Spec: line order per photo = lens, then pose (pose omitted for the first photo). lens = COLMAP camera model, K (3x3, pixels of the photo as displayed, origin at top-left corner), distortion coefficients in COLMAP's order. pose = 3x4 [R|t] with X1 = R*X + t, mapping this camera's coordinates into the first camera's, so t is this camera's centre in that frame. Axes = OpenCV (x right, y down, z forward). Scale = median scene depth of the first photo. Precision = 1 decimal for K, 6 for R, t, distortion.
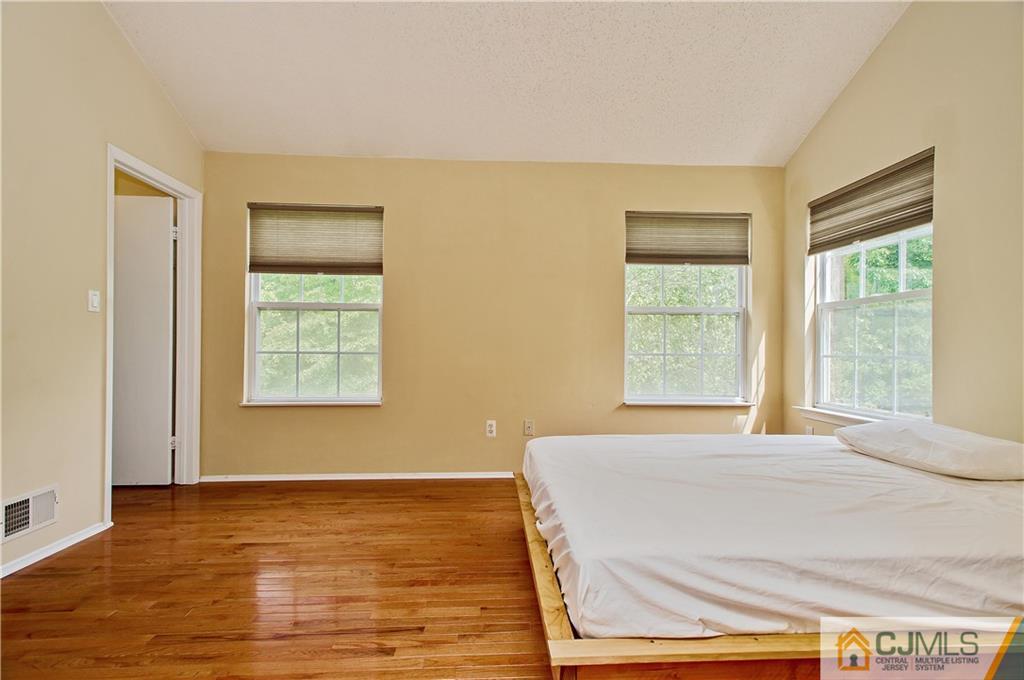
lens RADIAL K [[475.2, 0, 511.5], [0, 475.2, 342.8], [0, 0, 1]] dist [0.009950, -0.000604]
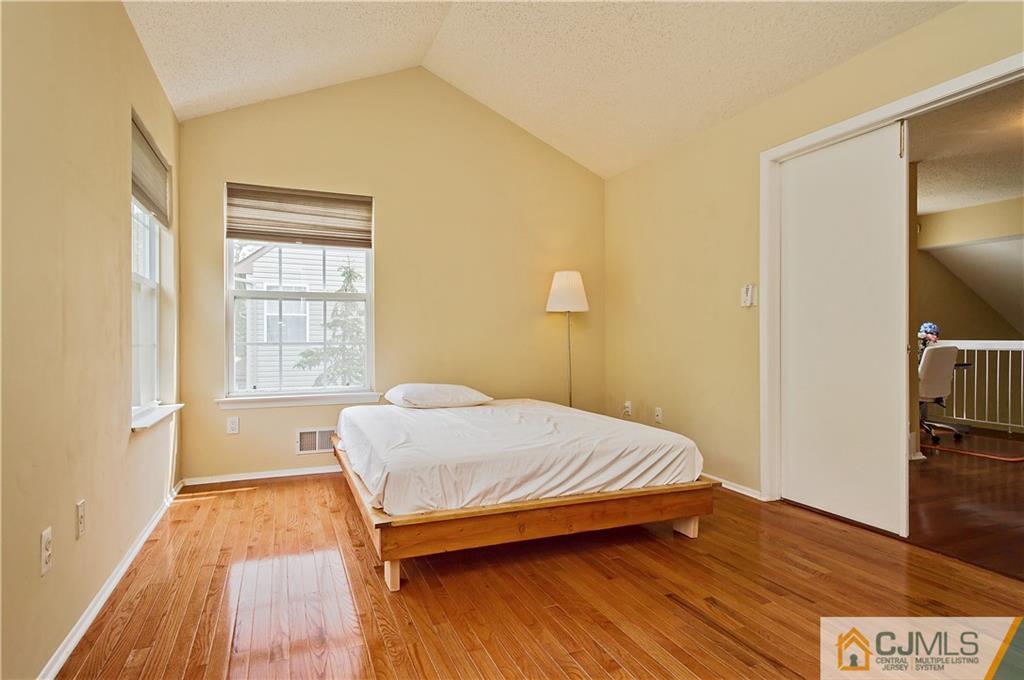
lens RADIAL K [[564.1, 0, 512.3], [0, 564.1, 342.3], [0, 0, 1]] dist [-0.001513, -0.000084]
pose [[-0.331791, -0.004674, 0.943341, -0.763237], [-0.006613, 0.999975, 0.002629, 0.016869], [-0.943330, -0.005366, -0.331813, 1.058789]]
